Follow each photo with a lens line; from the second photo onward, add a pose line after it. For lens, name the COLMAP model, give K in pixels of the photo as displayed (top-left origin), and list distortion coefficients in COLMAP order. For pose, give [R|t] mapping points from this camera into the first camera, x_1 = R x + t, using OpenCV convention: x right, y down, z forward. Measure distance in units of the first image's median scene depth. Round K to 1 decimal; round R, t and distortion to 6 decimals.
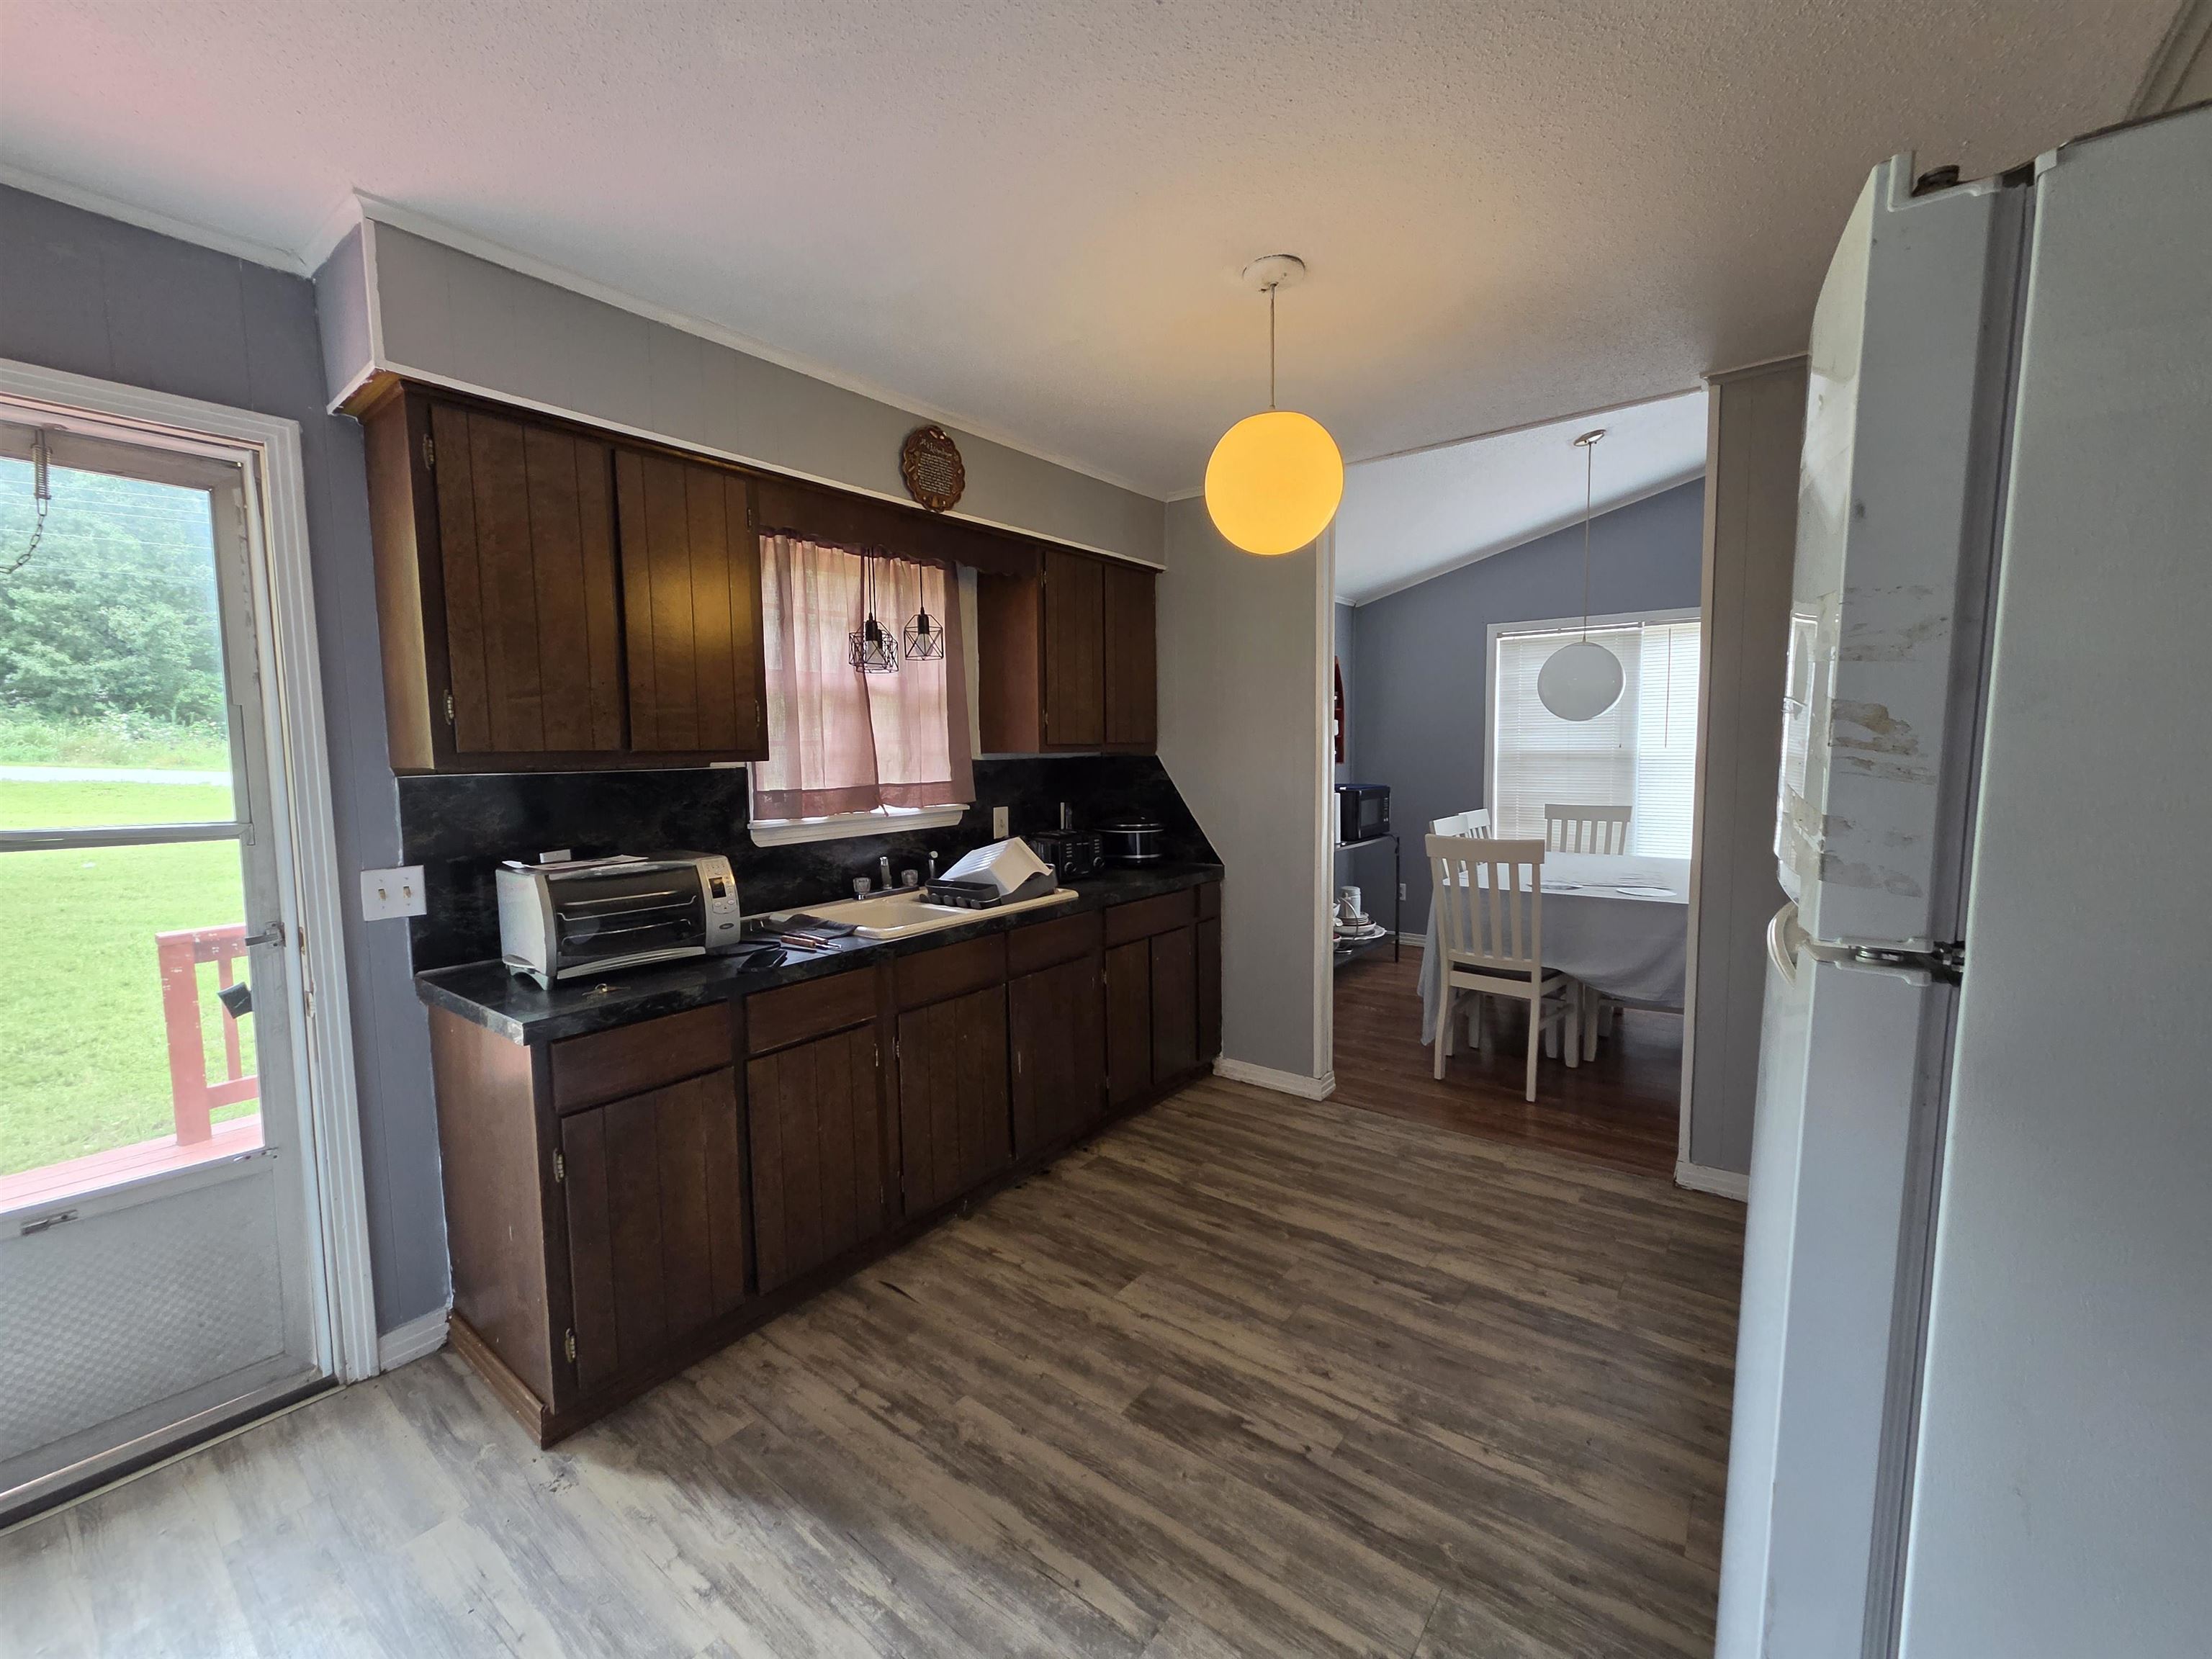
lens RADIAL K [[909.4, 0, 1099.3], [0, 909.4, 826.4], [0, 0, 1]] dist [-0.002374, 0.001230]
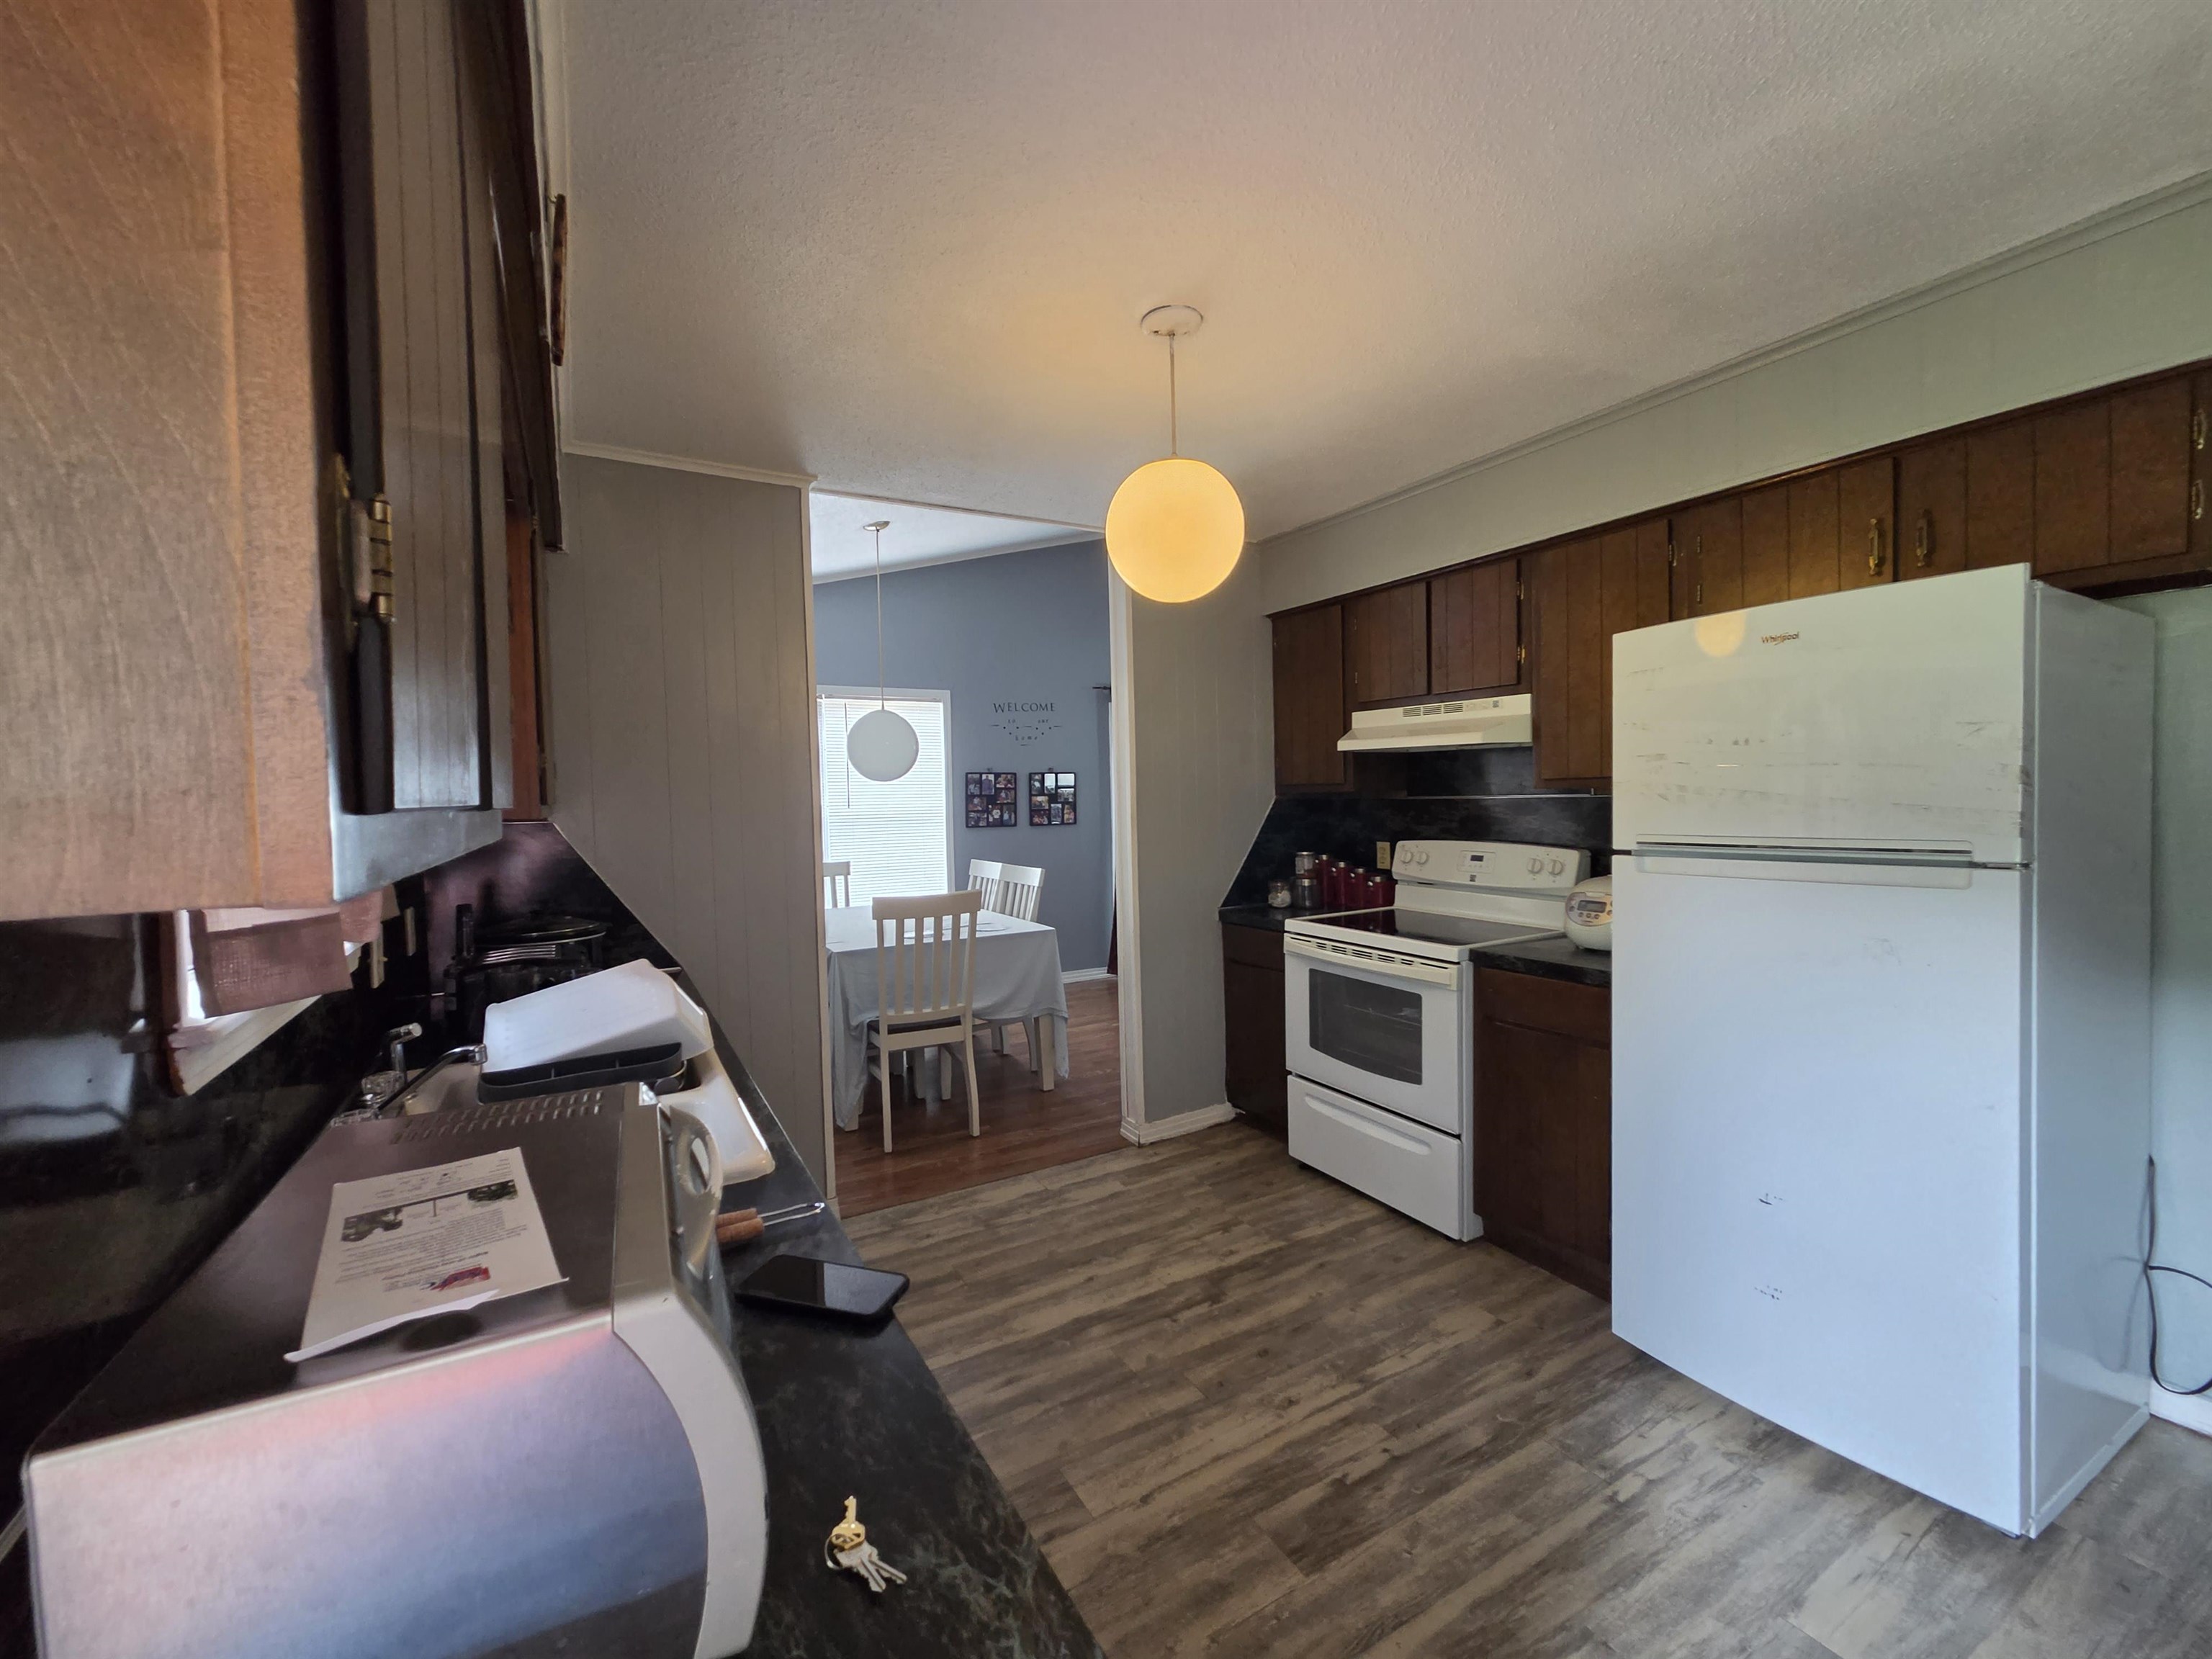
lens RADIAL K [[909.4, 0, 1098.3], [0, 909.4, 820.4], [0, 0, 1]] dist [-0.002374, 0.001230]
pose [[0.380861, -0.022747, 0.924353, -0.653600], [0.096920, 0.995172, -0.015444, -0.050258], [-0.919539, 0.095470, 0.381227, 0.629018]]
